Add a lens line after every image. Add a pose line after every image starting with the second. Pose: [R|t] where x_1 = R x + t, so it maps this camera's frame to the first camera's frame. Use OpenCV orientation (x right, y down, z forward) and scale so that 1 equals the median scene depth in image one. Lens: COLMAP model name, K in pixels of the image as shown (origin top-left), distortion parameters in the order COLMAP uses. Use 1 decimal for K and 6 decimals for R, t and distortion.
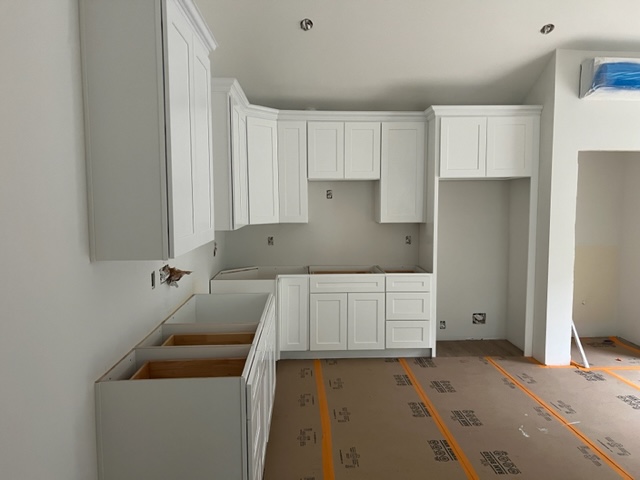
lens RADIAL K [[481.8, 0, 324.9], [0, 481.8, 235.7], [0, 0, 1]] dist [0.045126, -0.048136]
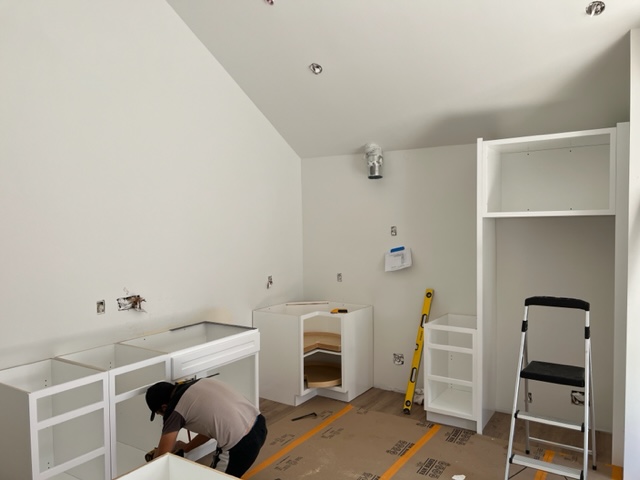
lens RADIAL K [[481.8, 0, 320.7], [0, 481.8, 240.2], [0, 0, 1]] dist [0.045126, -0.048136]
pose [[0.805870, 0.011388, -0.591983, 0.507550], [-0.036538, 0.998866, -0.030524, -0.039236], [0.590964, 0.046228, 0.805372, 0.177592]]
